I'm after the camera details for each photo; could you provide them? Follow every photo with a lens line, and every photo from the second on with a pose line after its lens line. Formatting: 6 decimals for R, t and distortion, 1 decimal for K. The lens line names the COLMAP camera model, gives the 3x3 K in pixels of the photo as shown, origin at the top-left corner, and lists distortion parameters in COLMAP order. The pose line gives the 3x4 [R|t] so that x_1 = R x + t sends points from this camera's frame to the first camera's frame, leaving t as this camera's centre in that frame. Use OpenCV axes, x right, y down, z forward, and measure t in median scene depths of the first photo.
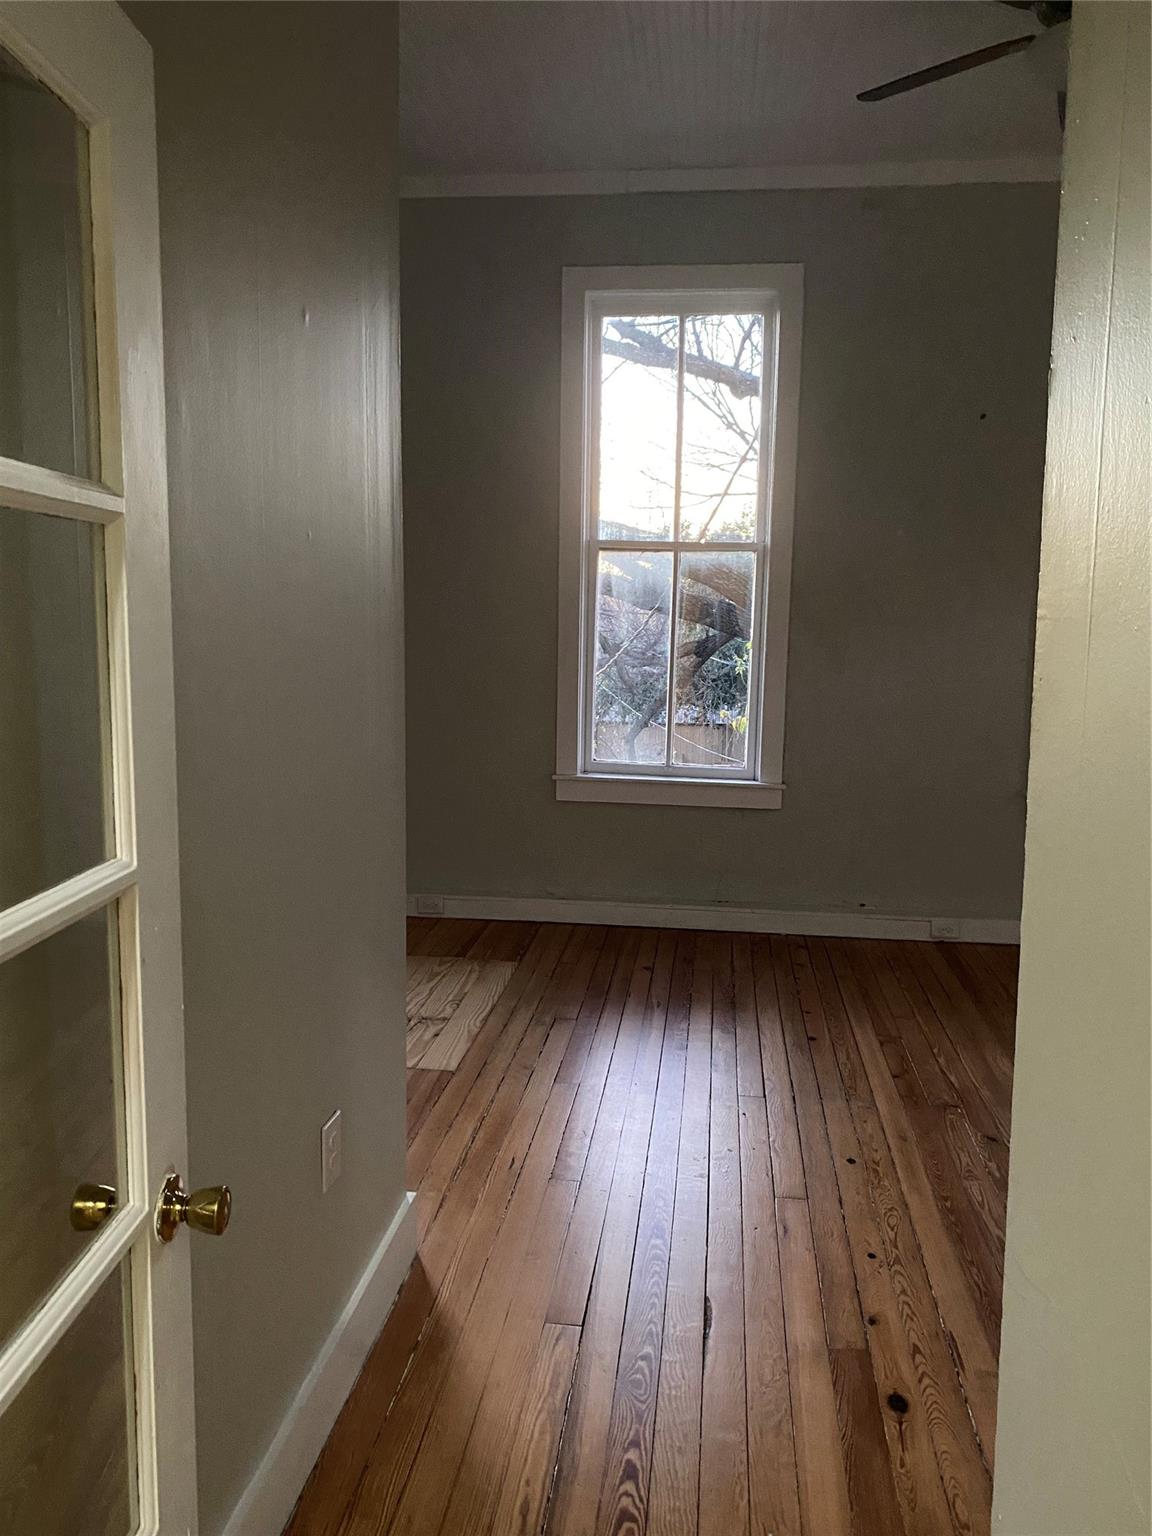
lens RADIAL K [[1174.1, 0, 581.5], [0, 1174.1, 718.8], [0, 0, 1]] dist [0.017137, -0.002446]
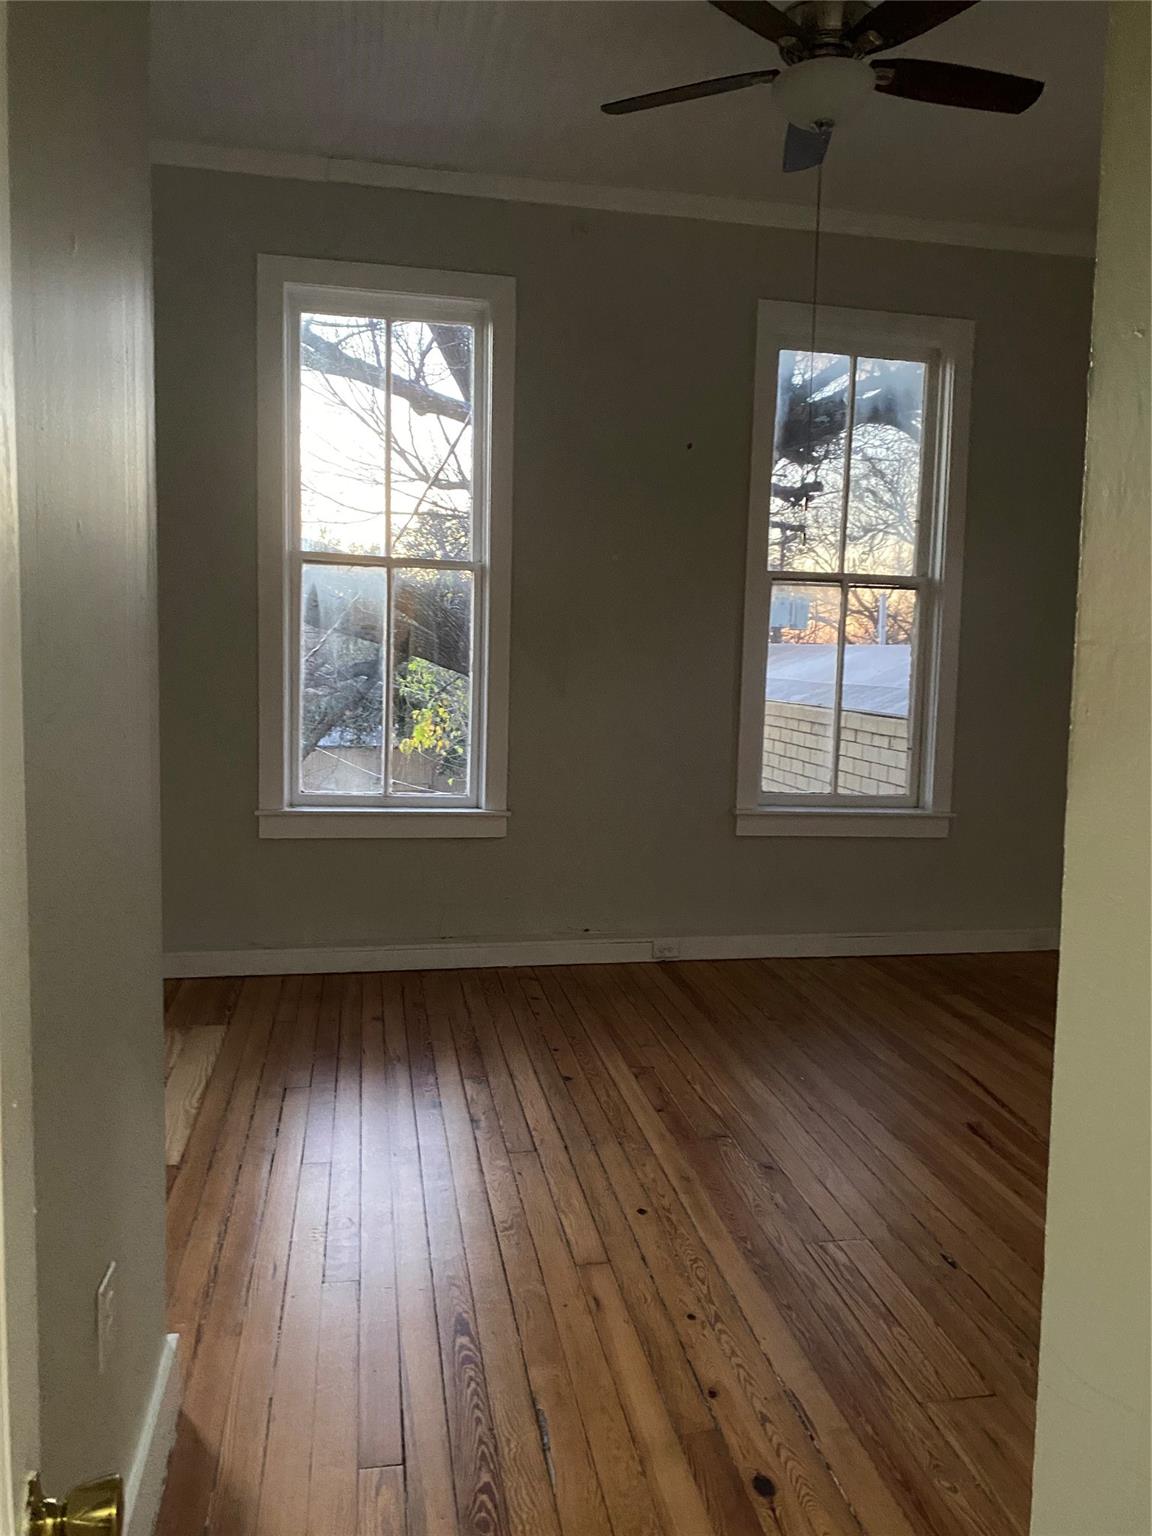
lens RADIAL K [[1174.1, 0, 581.5], [0, 1174.1, 718.8], [0, 0, 1]] dist [0.017137, -0.002446]
pose [[0.952845, -0.015525, 0.303060, -0.078041], [0.019627, 0.999752, -0.010492, -0.011084], [-0.302822, 0.015945, 0.952914, 0.077515]]
